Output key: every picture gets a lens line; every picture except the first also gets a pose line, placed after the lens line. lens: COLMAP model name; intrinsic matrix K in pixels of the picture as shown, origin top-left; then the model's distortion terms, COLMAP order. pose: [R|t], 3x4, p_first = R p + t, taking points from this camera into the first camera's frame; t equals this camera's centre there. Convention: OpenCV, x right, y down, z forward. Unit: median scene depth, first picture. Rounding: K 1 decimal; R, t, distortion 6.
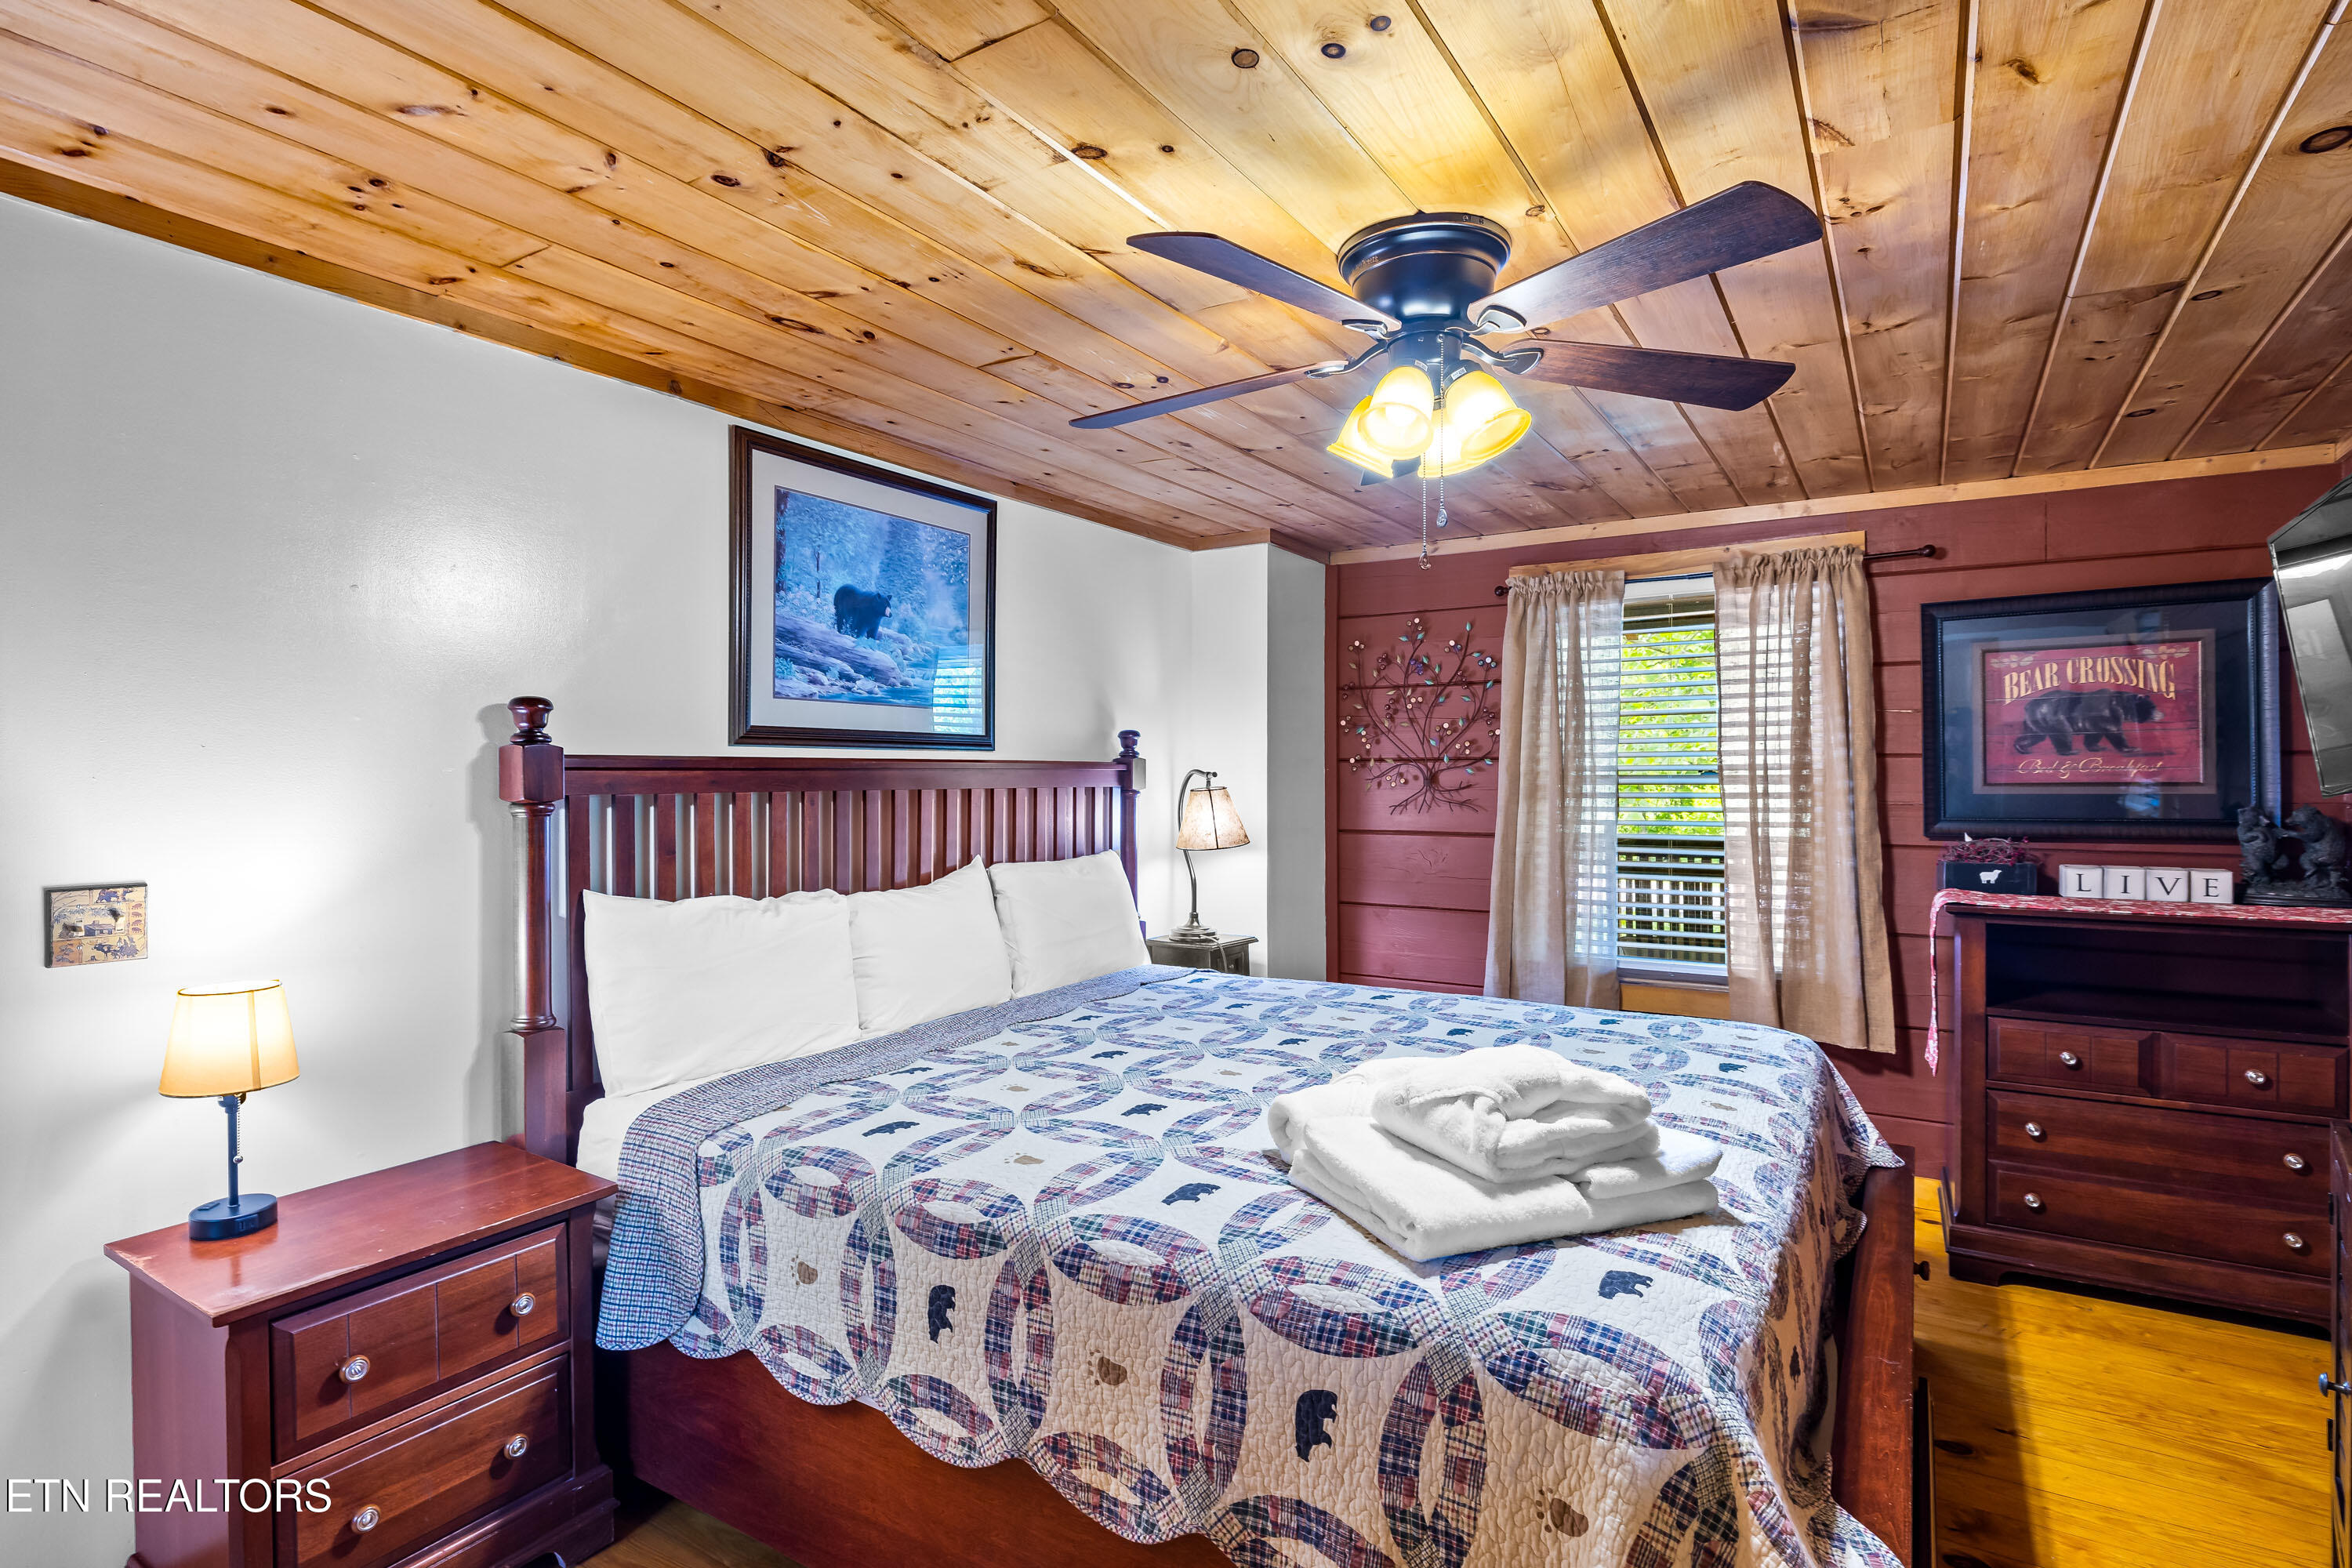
lens RADIAL K [[1158.5, 0, 1176.9], [0, 1158.5, 794.7], [0, 0, 1]] dist [-0.002907, -0.000462]
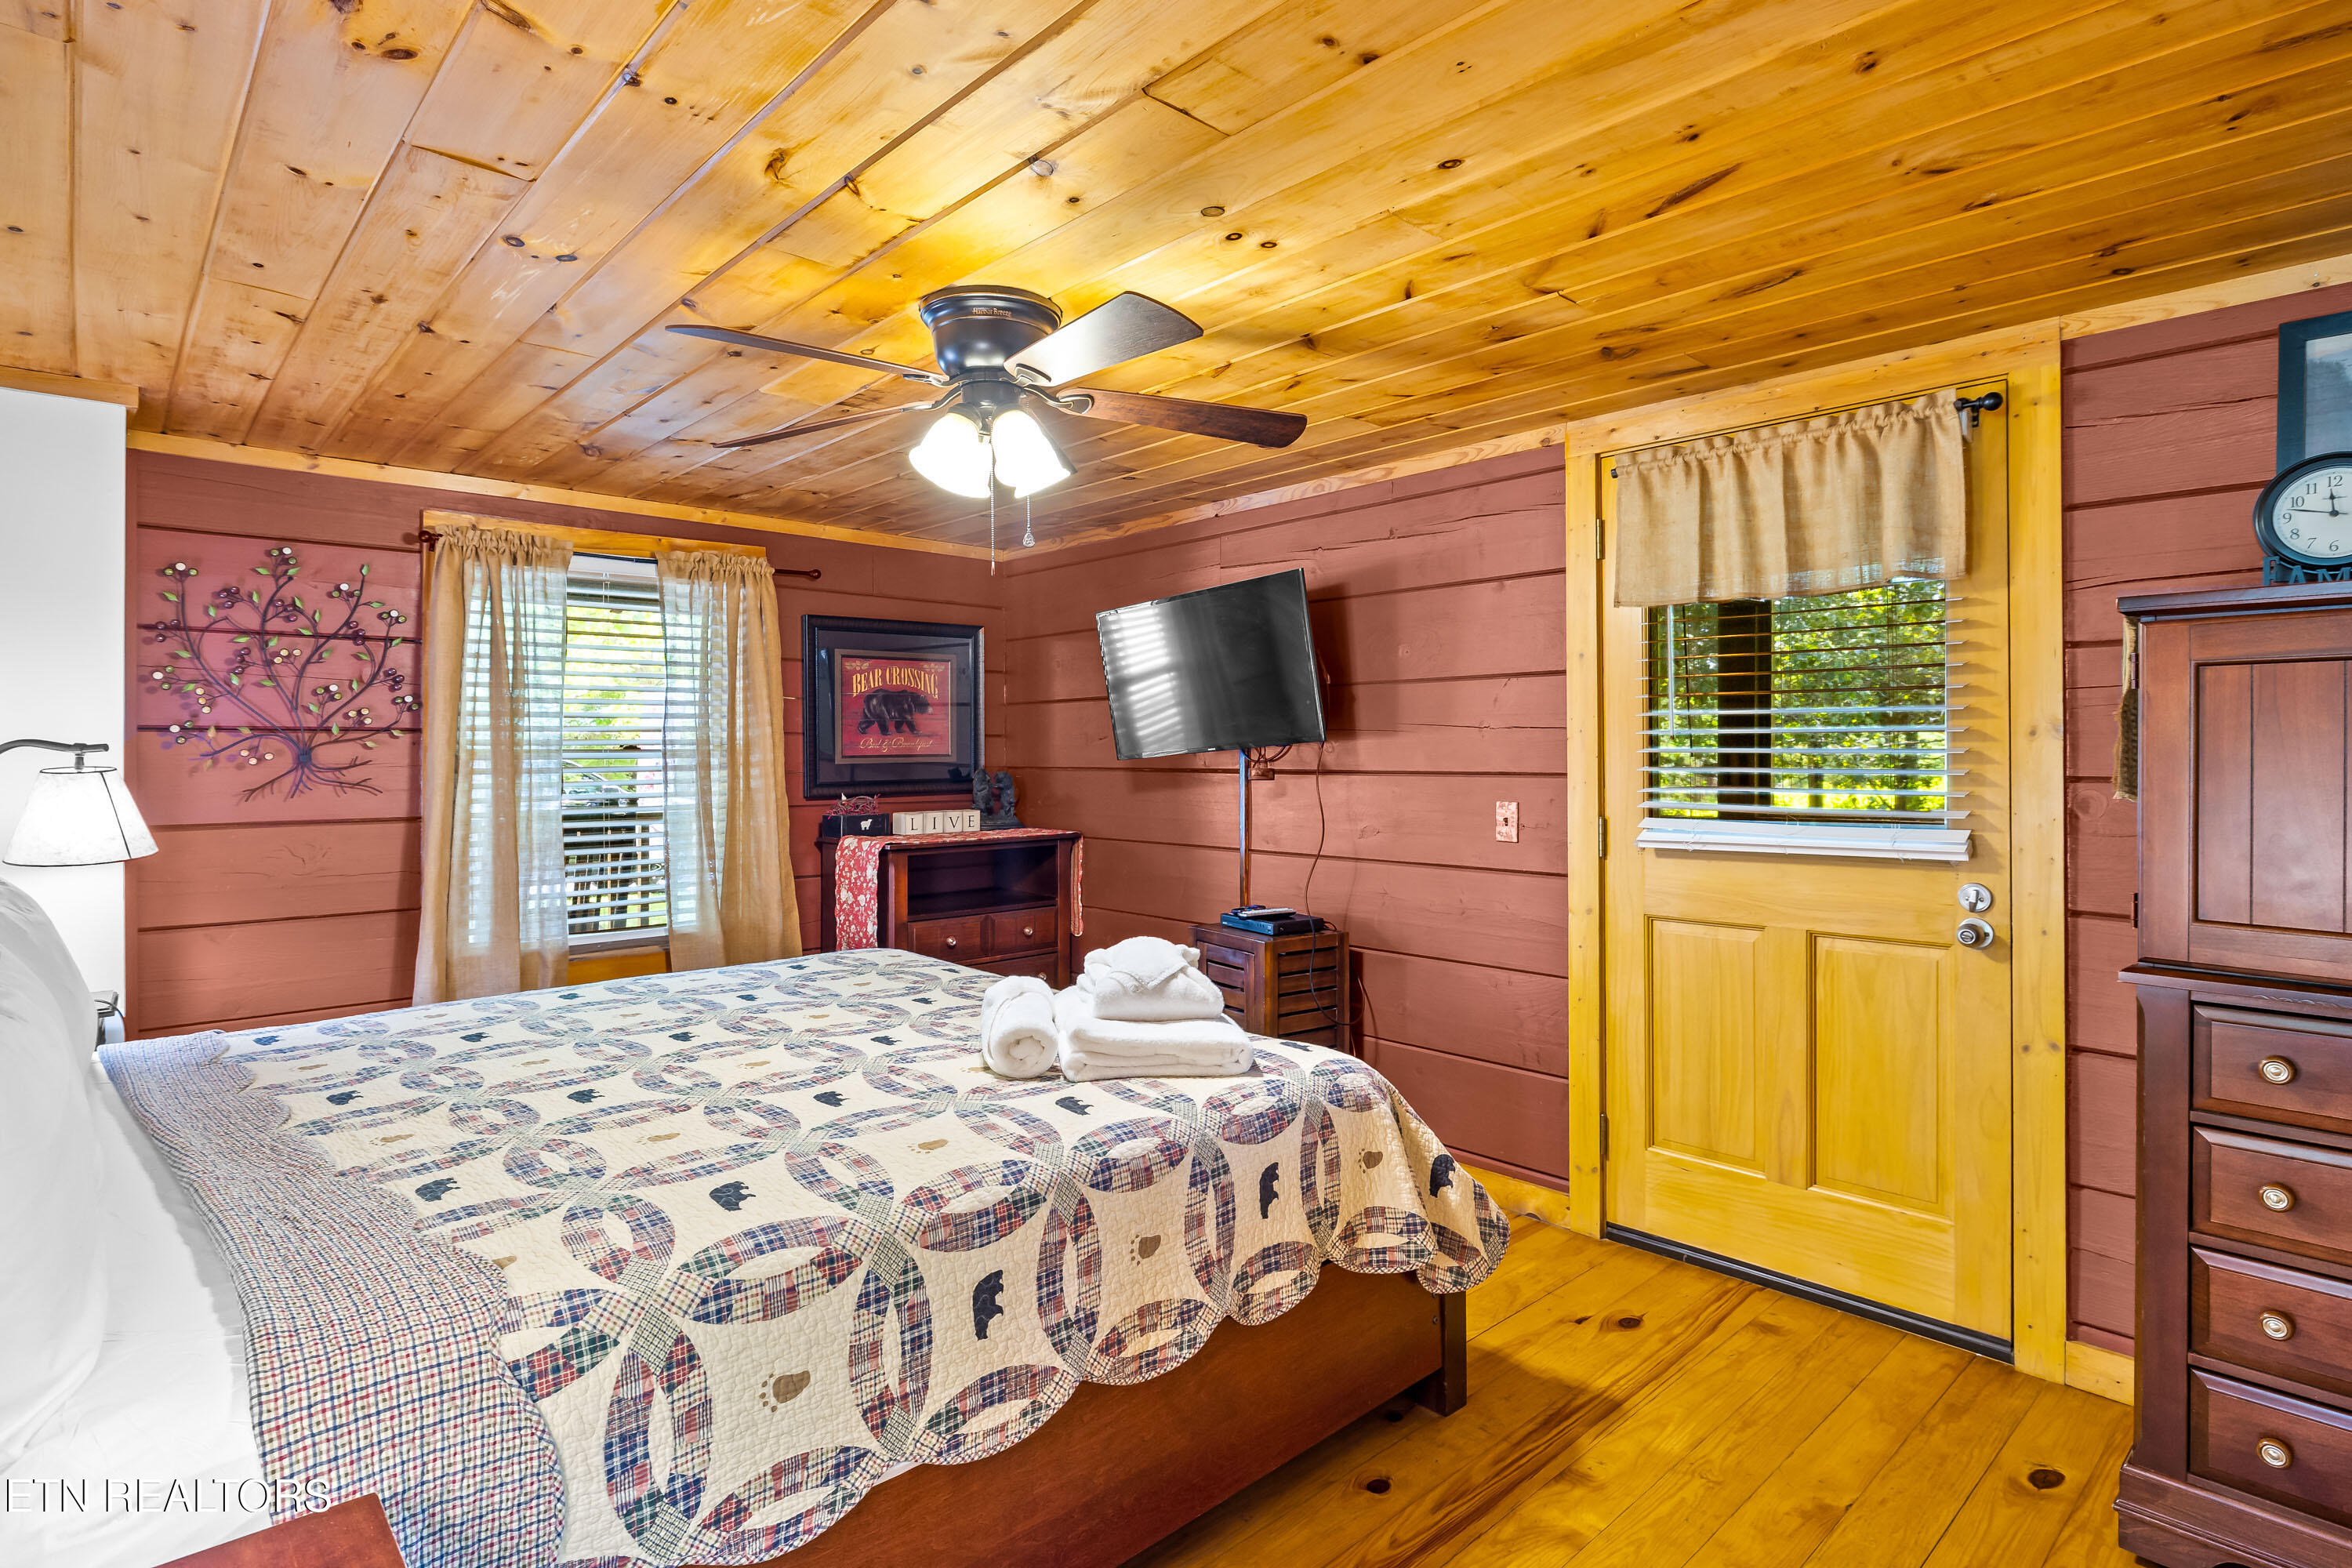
lens RADIAL K [[1191.0, 0, 1167.8], [0, 1191.0, 772.4], [0, 0, 1]] dist [-0.004766, -0.000726]
pose [[0.261930, -0.016658, 0.964943, -0.909254], [0.017747, 0.999765, 0.012442, -0.001806], [-0.964924, 0.013866, 0.262164, 0.486553]]
